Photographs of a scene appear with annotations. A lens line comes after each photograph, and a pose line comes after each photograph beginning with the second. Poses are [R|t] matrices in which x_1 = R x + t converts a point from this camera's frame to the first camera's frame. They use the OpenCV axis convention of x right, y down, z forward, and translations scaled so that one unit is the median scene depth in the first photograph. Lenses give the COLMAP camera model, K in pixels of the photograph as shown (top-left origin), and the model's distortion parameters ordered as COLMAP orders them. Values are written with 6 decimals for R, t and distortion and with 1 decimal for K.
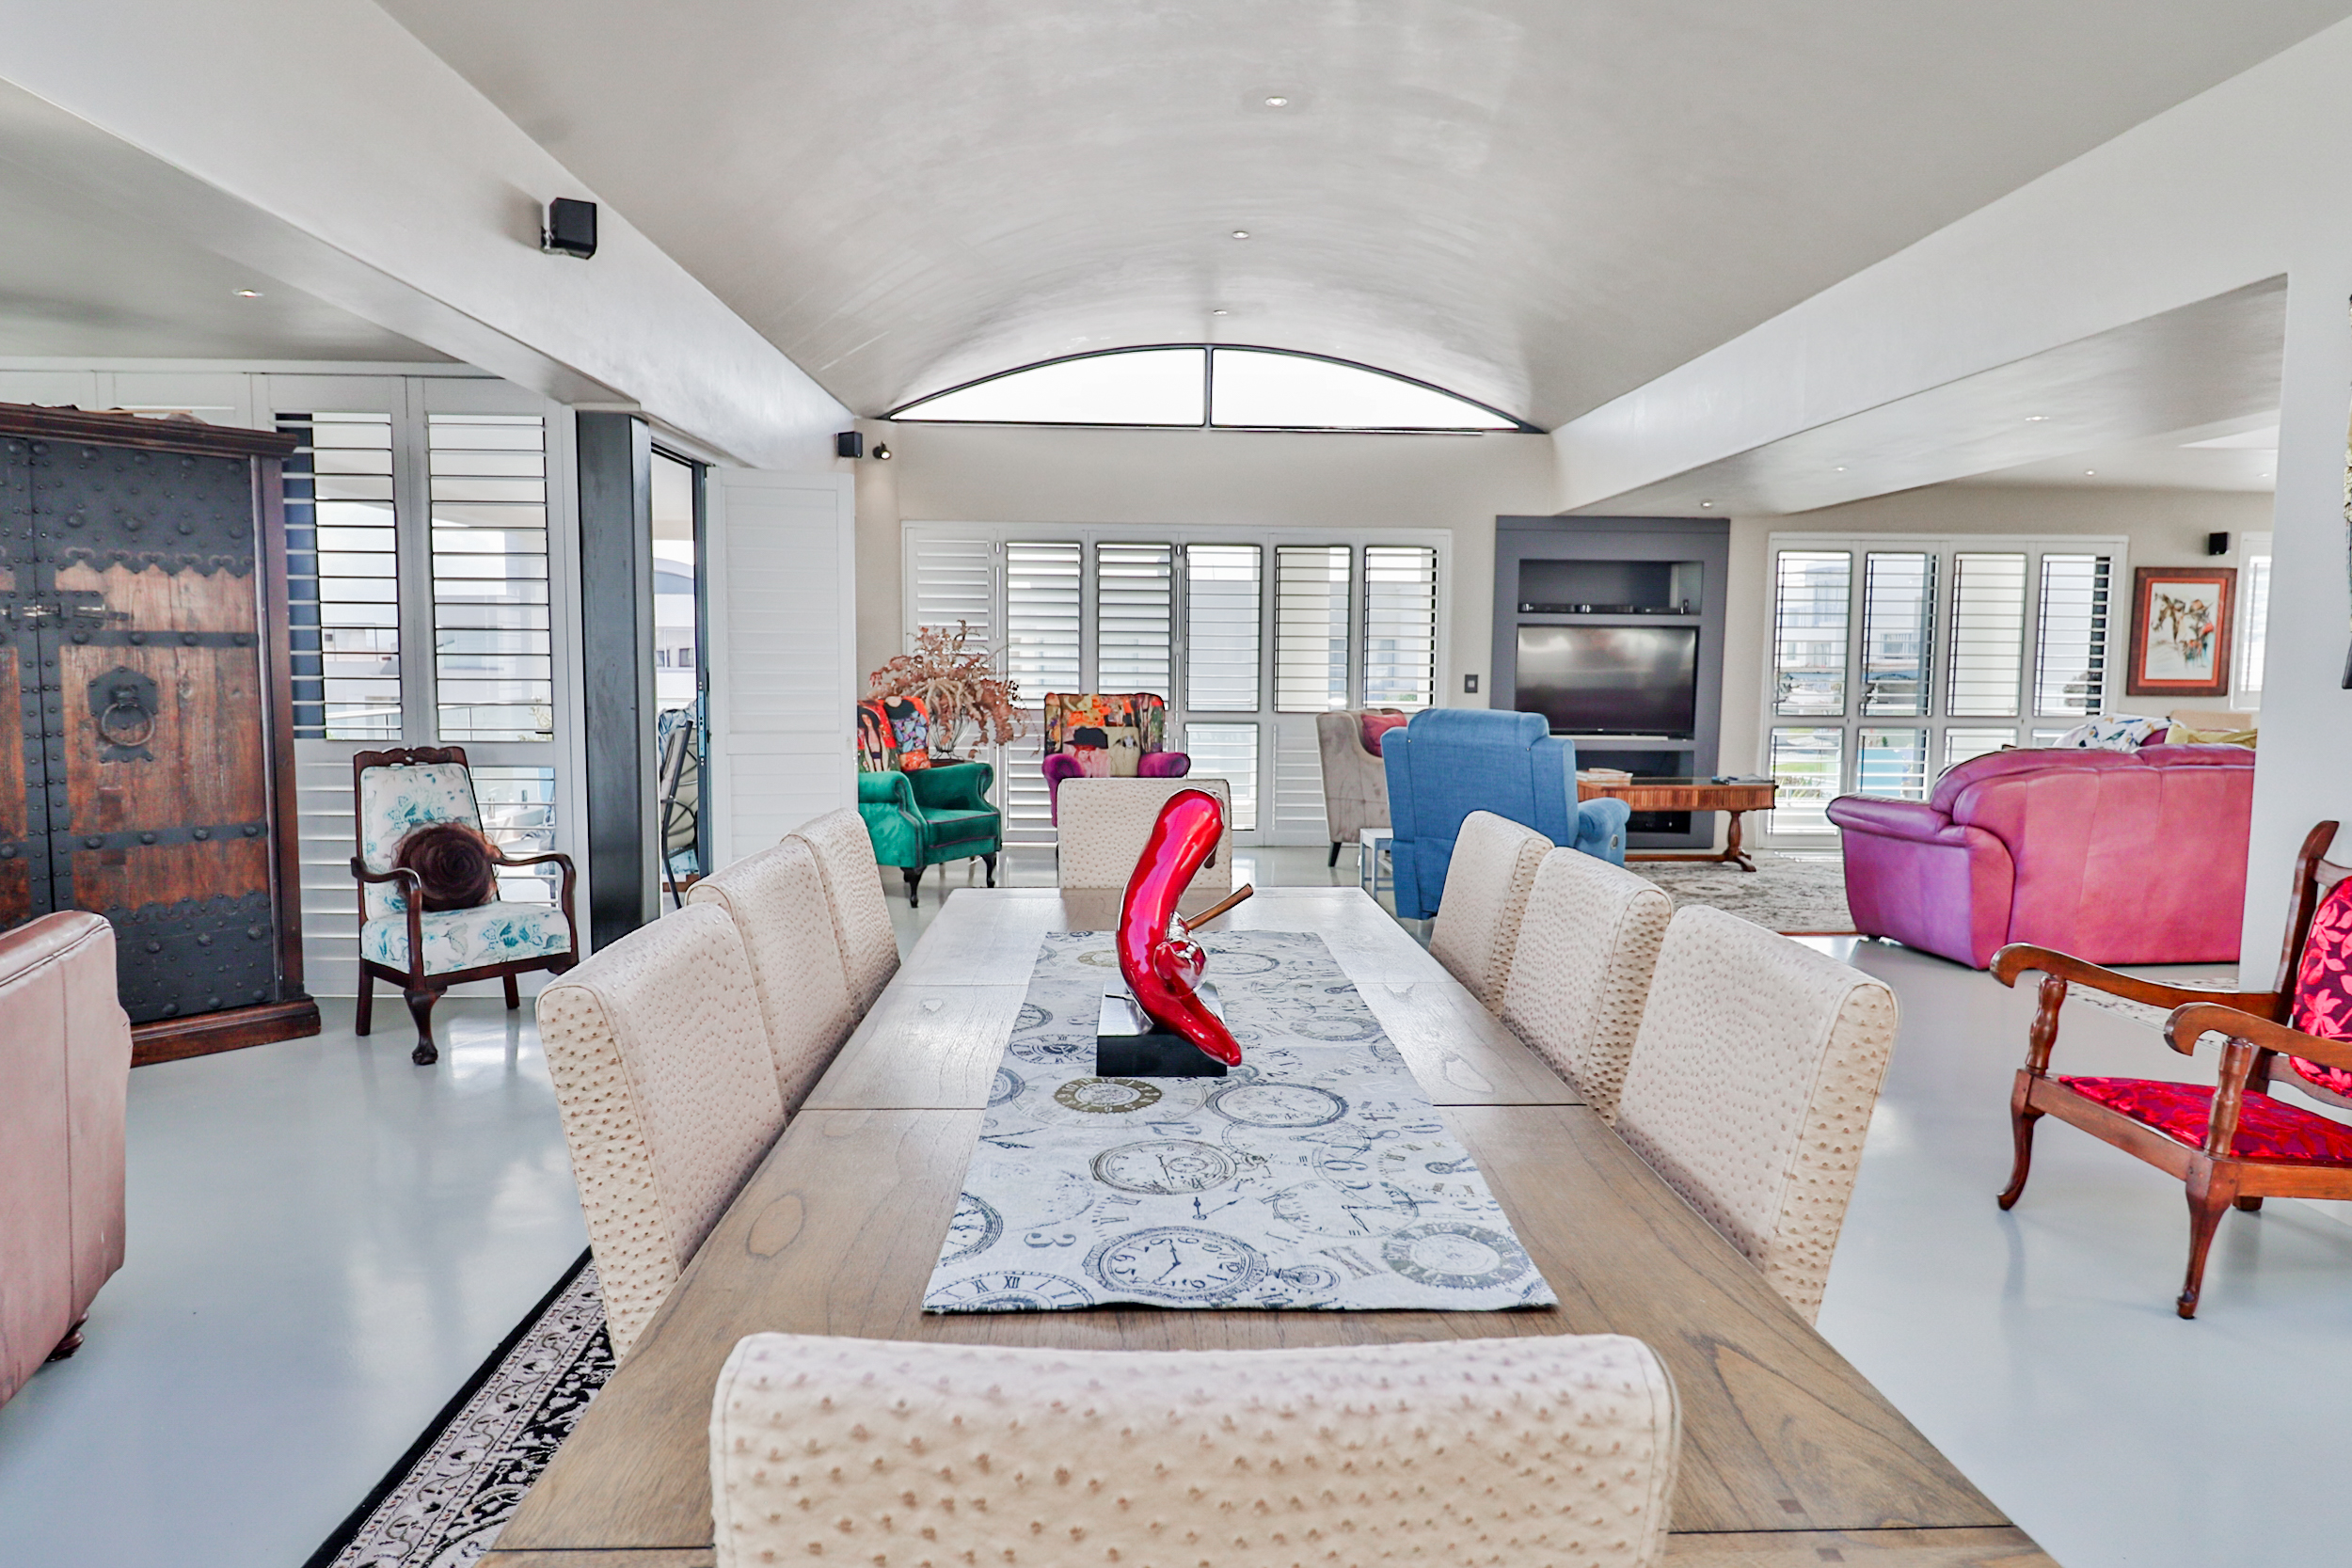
lens RADIAL K [[1391.5, 0, 1183.5], [0, 1391.5, 785.2], [0, 0, 1]] dist [0.005593, -0.012324]
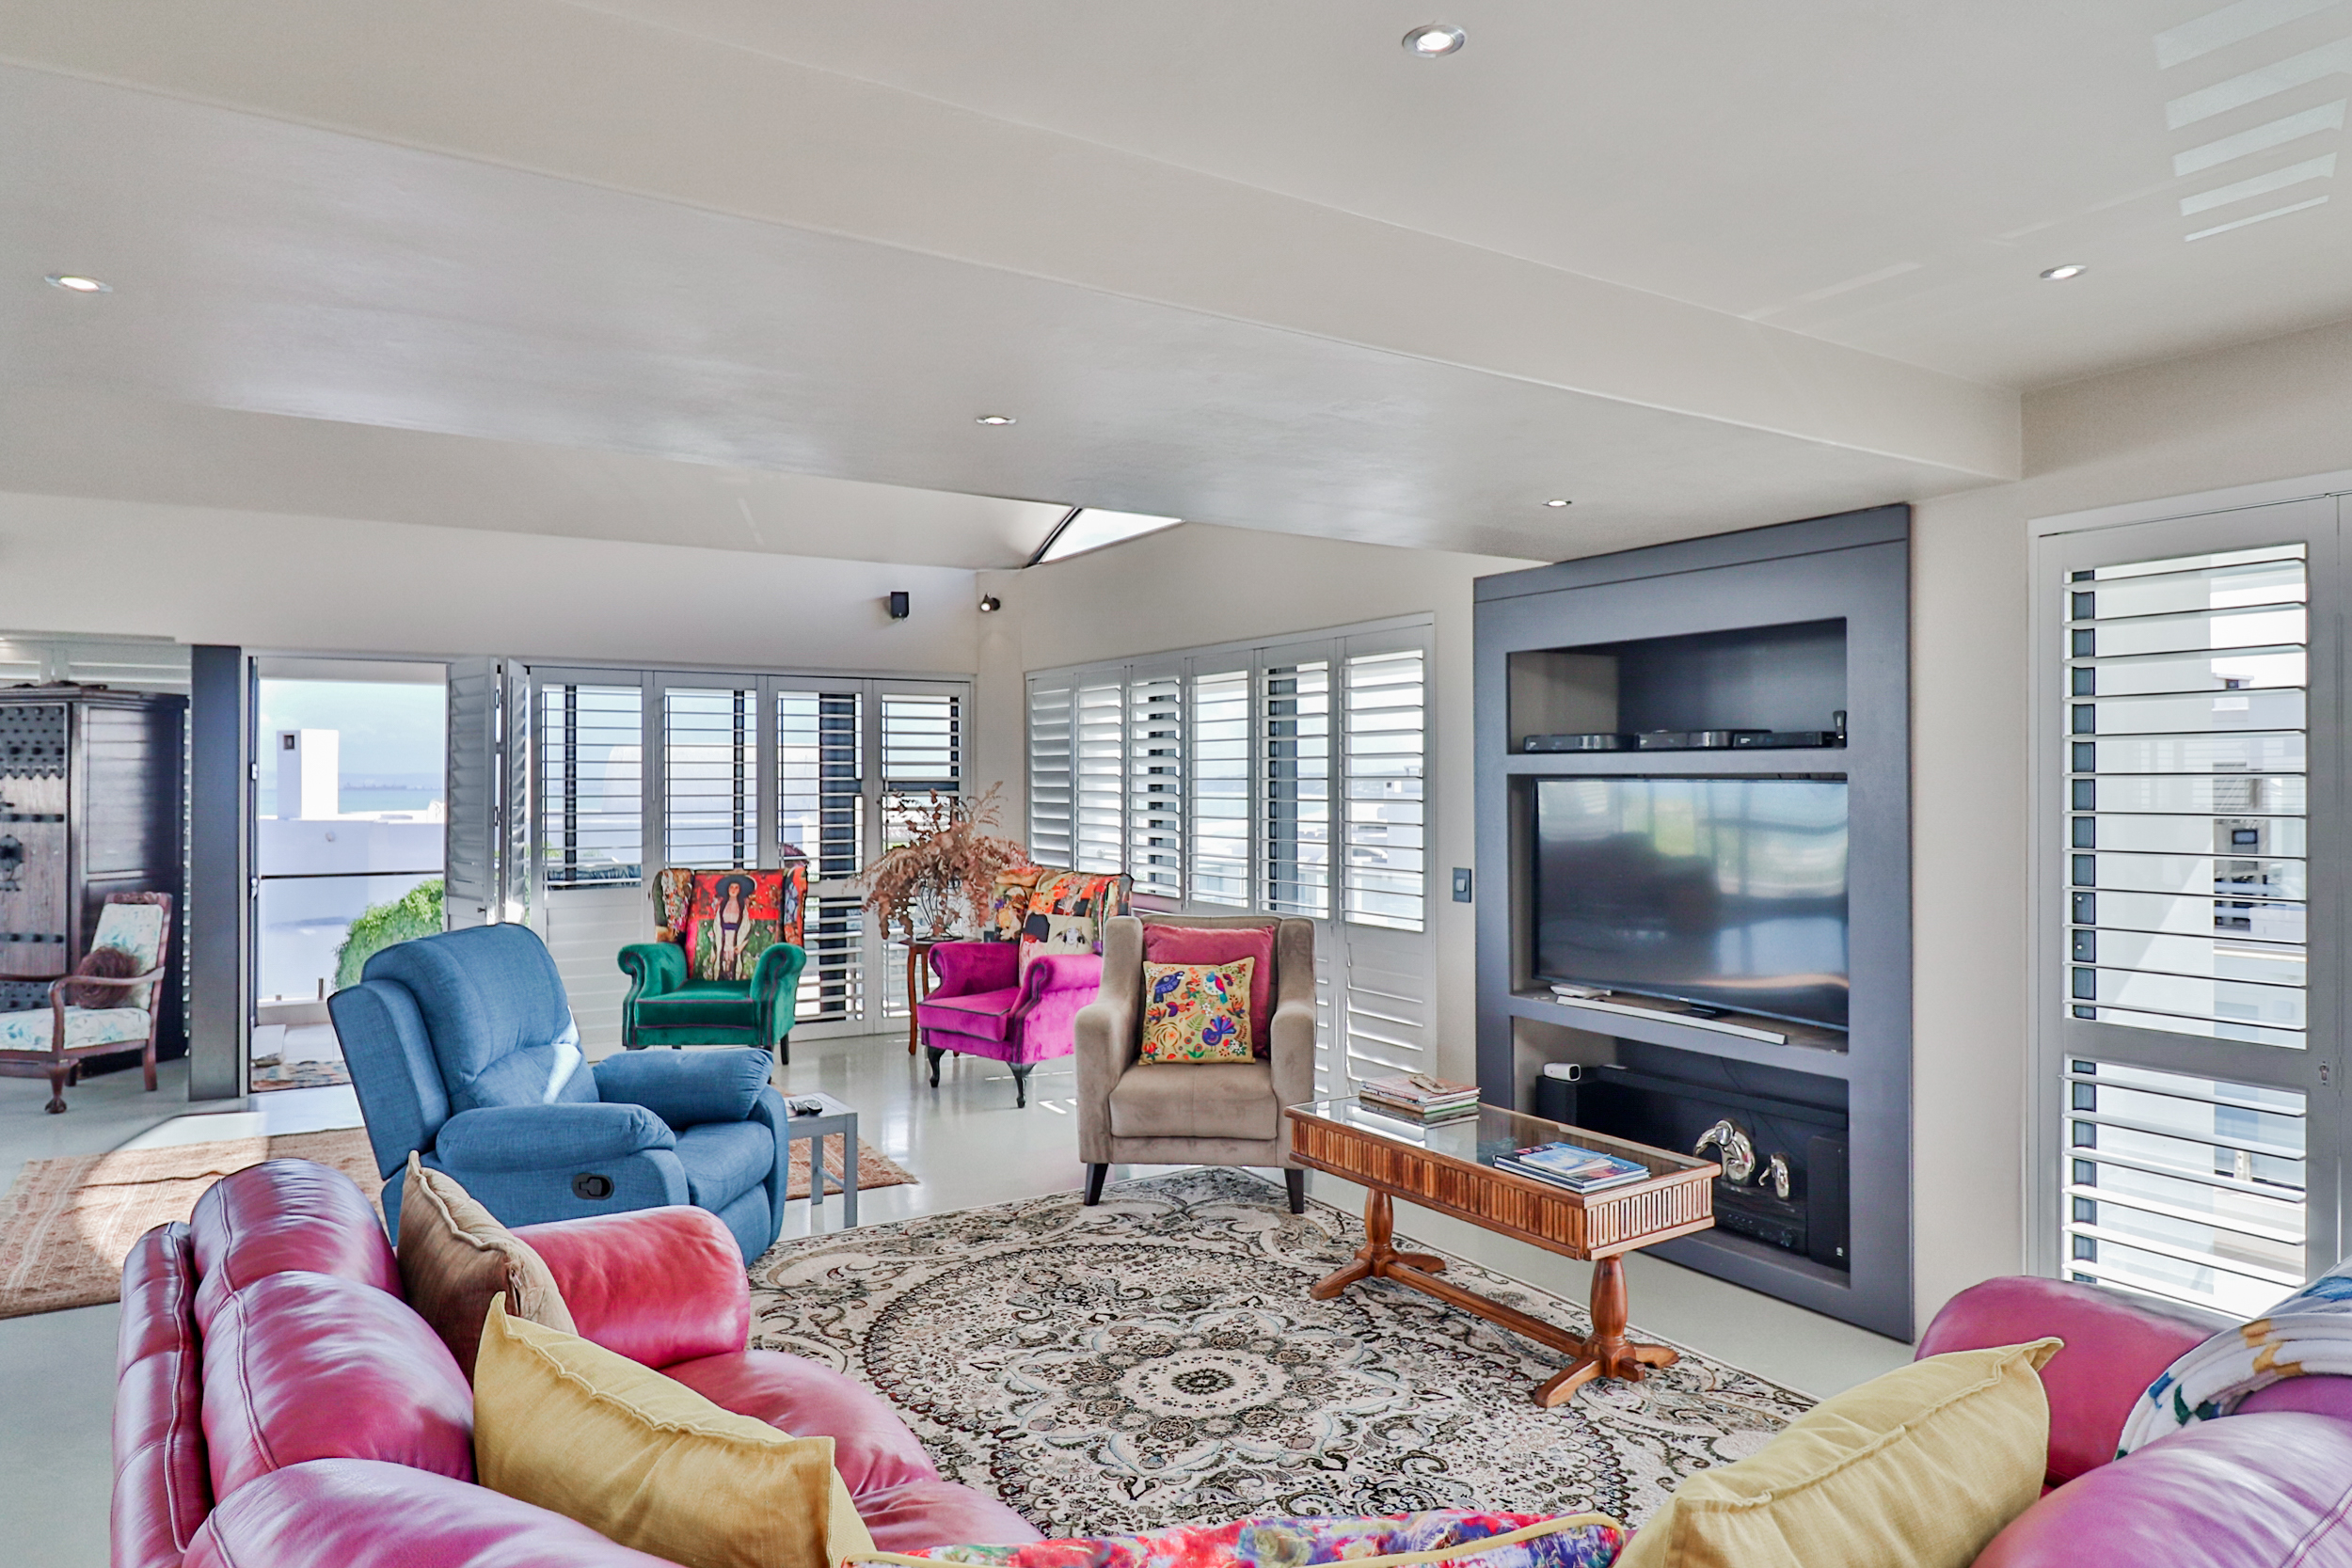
lens RADIAL K [[1391.5, 0, 1173.2], [0, 1391.5, 780.5], [0, 0, 1]] dist [0.005593, -0.012324]
pose [[0.491119, -0.012296, -0.871005, 0.655718], [-0.076700, 0.995406, -0.057300, -0.076331], [0.867709, 0.094947, 0.487920, 0.656232]]
